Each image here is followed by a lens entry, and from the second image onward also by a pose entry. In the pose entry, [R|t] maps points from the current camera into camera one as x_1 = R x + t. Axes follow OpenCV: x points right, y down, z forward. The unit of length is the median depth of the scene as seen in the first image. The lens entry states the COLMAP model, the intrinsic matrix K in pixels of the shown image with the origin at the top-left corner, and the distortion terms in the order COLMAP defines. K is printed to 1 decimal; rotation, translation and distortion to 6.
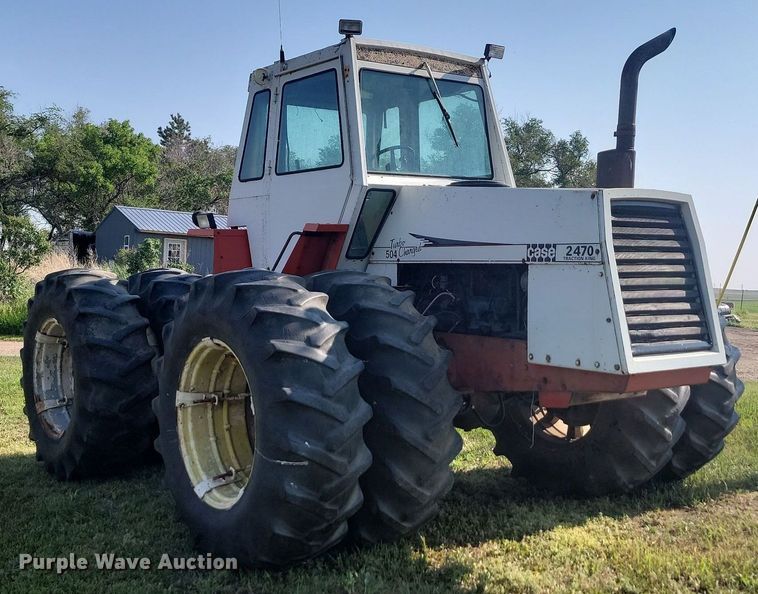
lens RADIAL K [[874.0, 0, 375.6], [0, 874.0, 298.8], [0, 0, 1]] dist [0.098800, 0.000000]
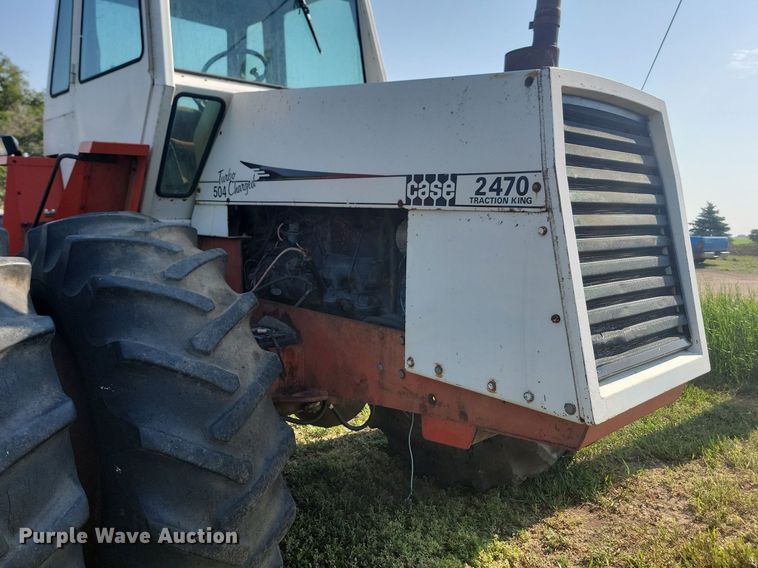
lens RADIAL K [[596.3, 0, 375.3], [0, 596.3, 284.5], [0, 0, 1]] dist [0.039215, -0.005026]
pose [[0.993144, -0.001687, 0.116882, 0.104771], [-0.008838, 0.995950, 0.089471, -0.024225], [-0.116559, -0.089891, 0.989107, 0.599777]]
